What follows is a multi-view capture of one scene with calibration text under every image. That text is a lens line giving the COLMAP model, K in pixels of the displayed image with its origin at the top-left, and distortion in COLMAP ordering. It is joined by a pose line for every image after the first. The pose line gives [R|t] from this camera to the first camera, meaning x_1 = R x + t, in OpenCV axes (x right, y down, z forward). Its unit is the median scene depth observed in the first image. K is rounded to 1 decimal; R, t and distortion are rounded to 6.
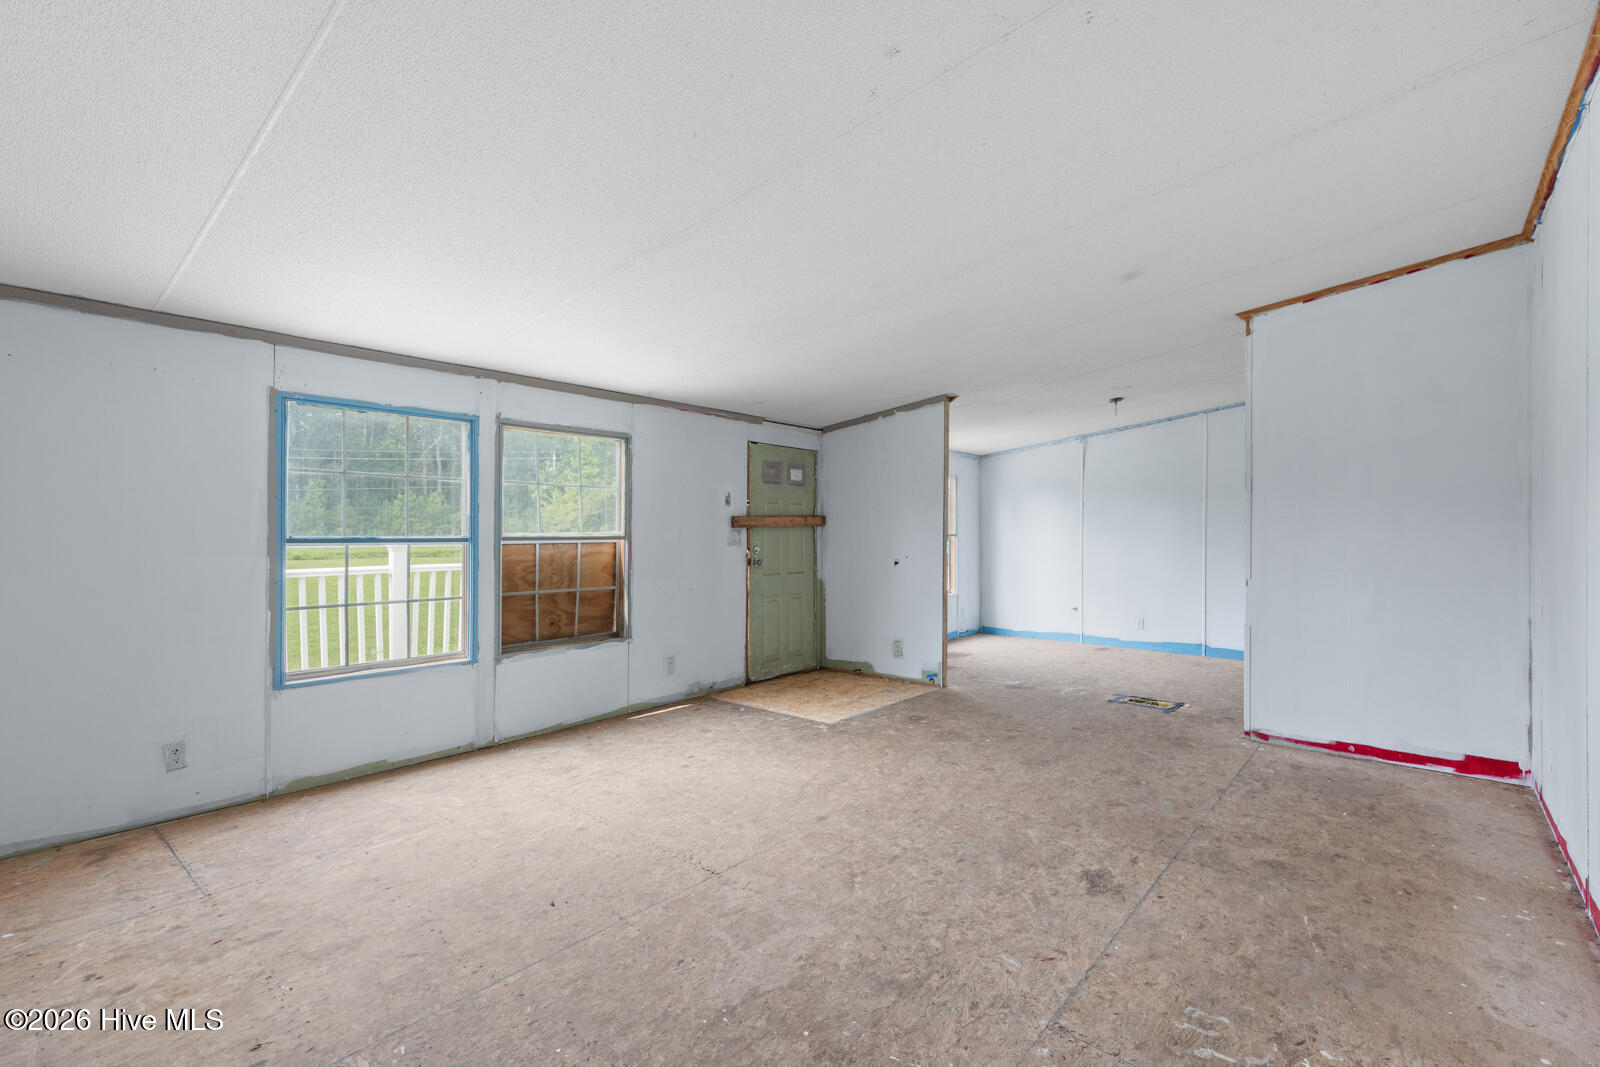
lens RADIAL K [[750.6, 0, 800.0], [0, 750.6, 533.5], [0, 0, 1]] dist [0.002714, 0.000682]
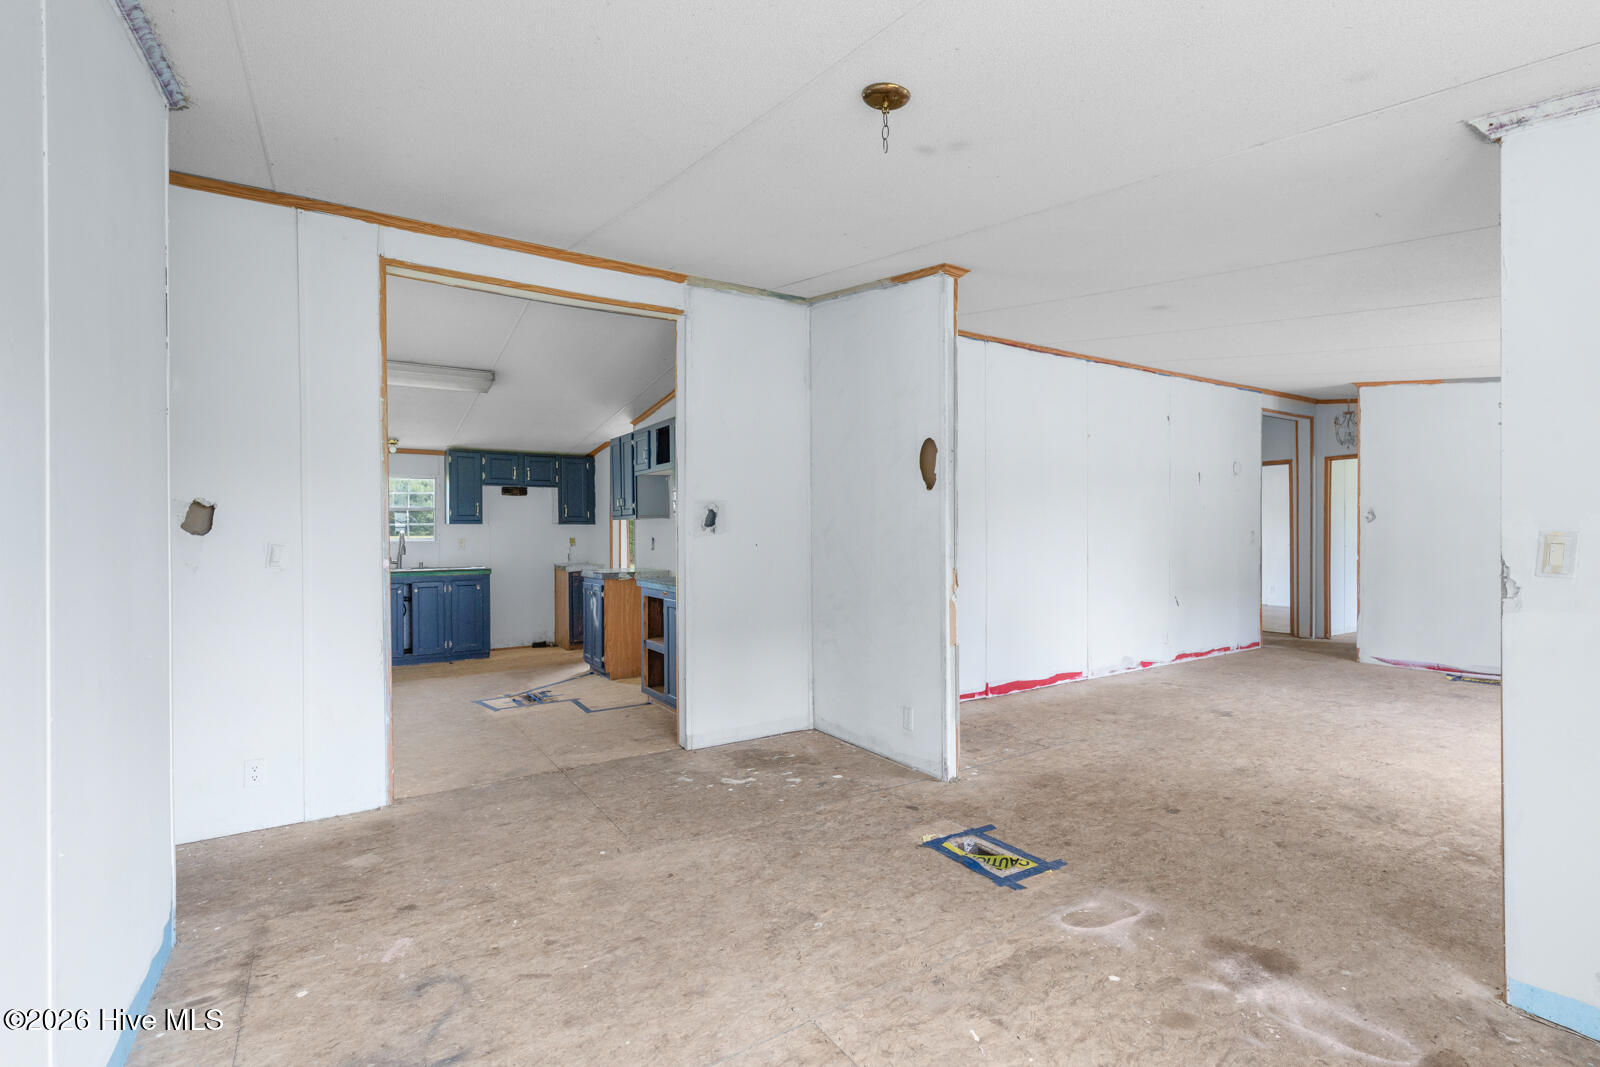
lens RADIAL K [[735.2, 0, 800.0], [0, 735.2, 533.5], [0, 0, 1]] dist [-0.000431, -0.000014]
pose [[-0.954702, 0.001777, 0.297559, 0.676586], [0.004797, 0.999944, 0.009421, -0.013130], [-0.297526, 0.010421, -0.954657, 2.403842]]
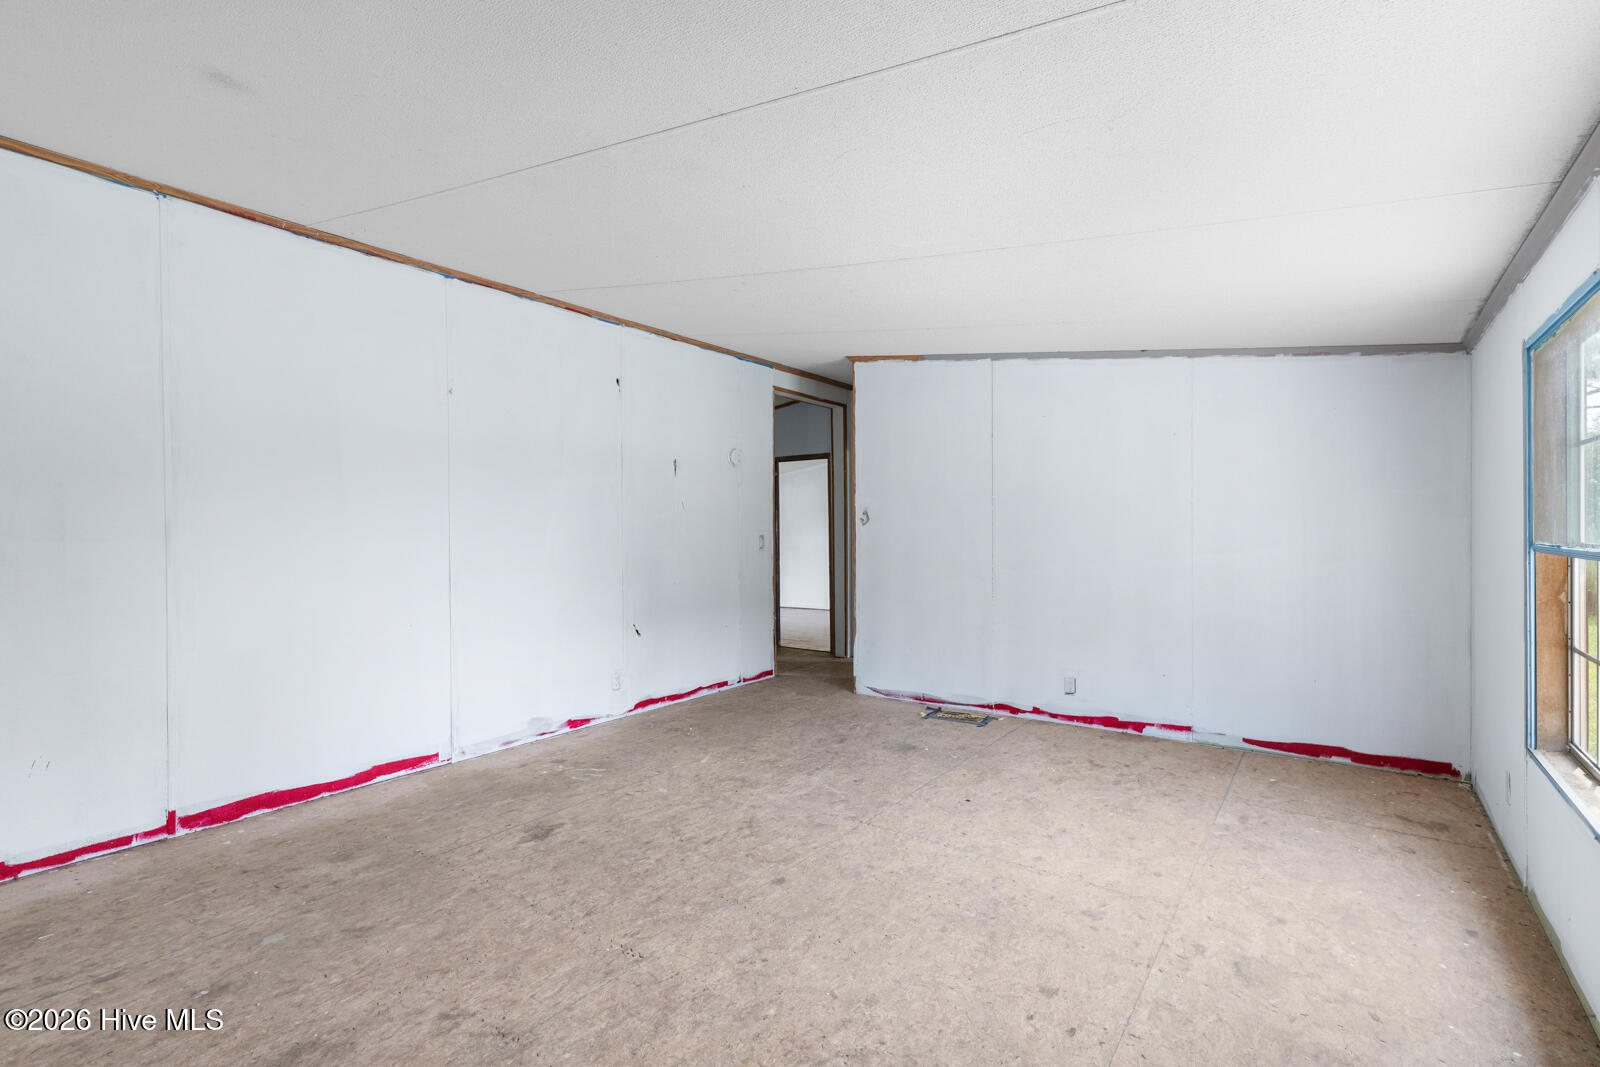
lens RADIAL K [[750.6, 0, 800.0], [0, 750.6, 533.5], [0, 0, 1]] dist [0.002714, 0.000682]
pose [[-0.996893, 0.003621, -0.078683, 0.065388], [0.003049, 0.999968, 0.007388, -0.011153], [0.078707, 0.007125, -0.996872, 1.711086]]
